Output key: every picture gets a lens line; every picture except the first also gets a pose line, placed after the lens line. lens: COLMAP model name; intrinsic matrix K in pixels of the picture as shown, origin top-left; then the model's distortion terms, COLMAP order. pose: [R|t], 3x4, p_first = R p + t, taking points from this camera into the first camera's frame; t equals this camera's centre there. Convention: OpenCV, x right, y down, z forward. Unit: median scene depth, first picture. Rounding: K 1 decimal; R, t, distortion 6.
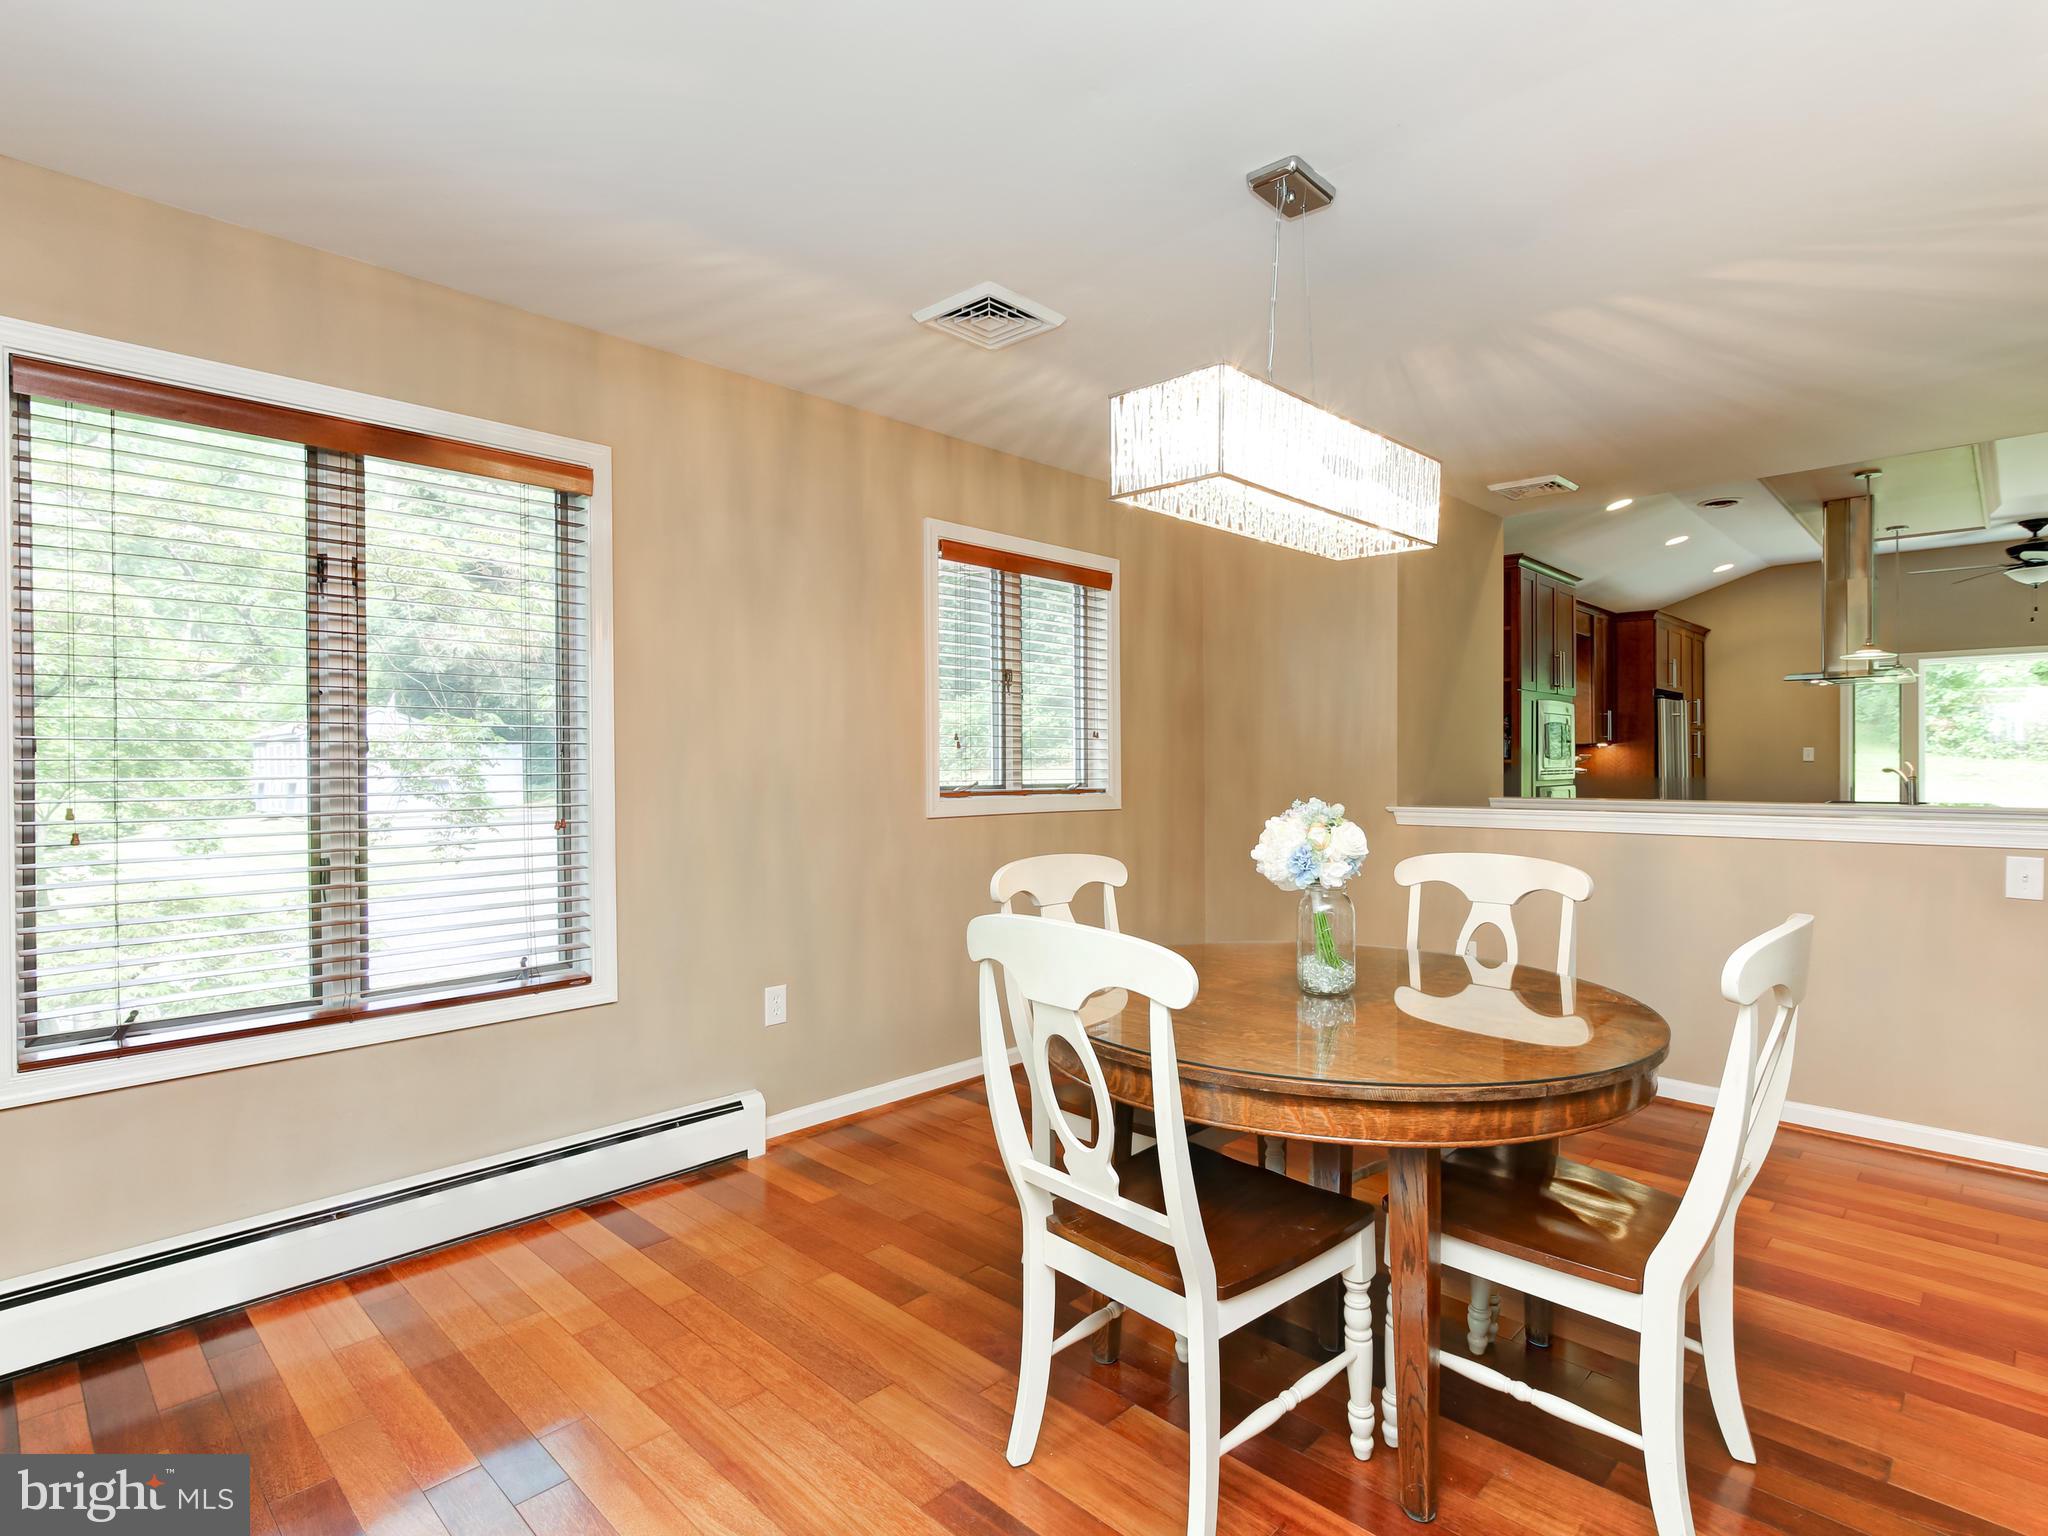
lens RADIAL K [[1059.4, 0, 1029.4], [0, 1059.4, 765.1], [0, 0, 1]] dist [0.003107, 0.001421]
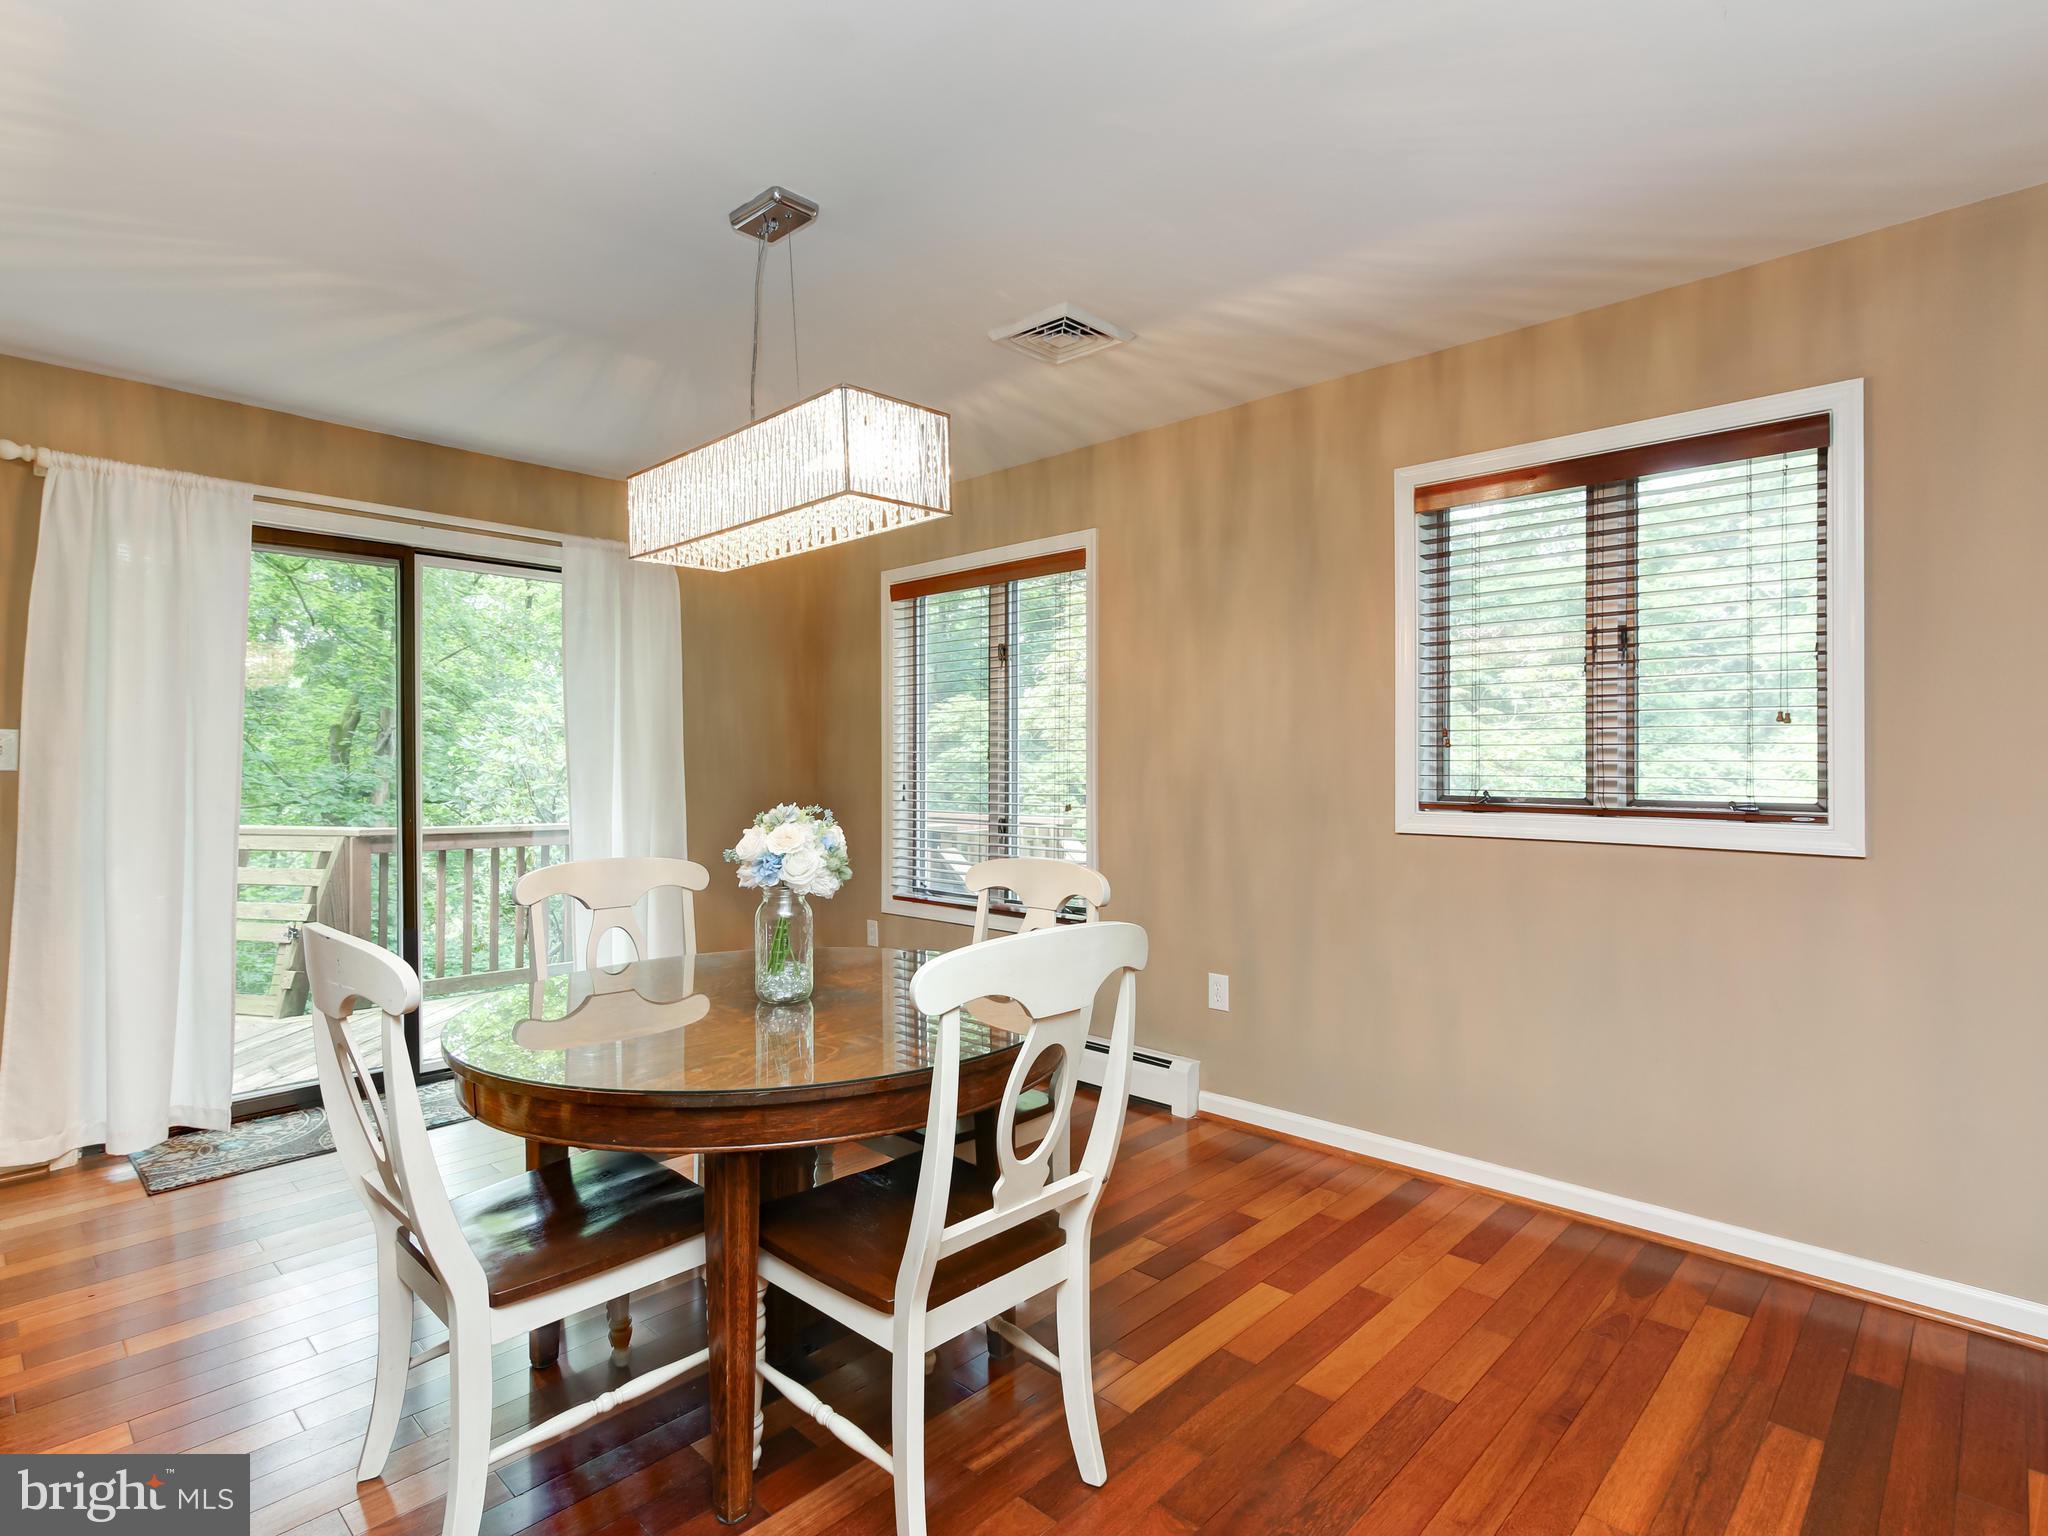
lens RADIAL K [[1038.7, 0, 1020.5], [0, 1038.7, 759.7], [0, 0, 1]] dist [-0.056690, 0.000423]
pose [[-0.008044, -0.005778, -0.999951, 0.797430], [-0.008298, 0.999949, -0.005711, 0.000910], [0.999933, 0.008252, -0.008091, 0.803190]]
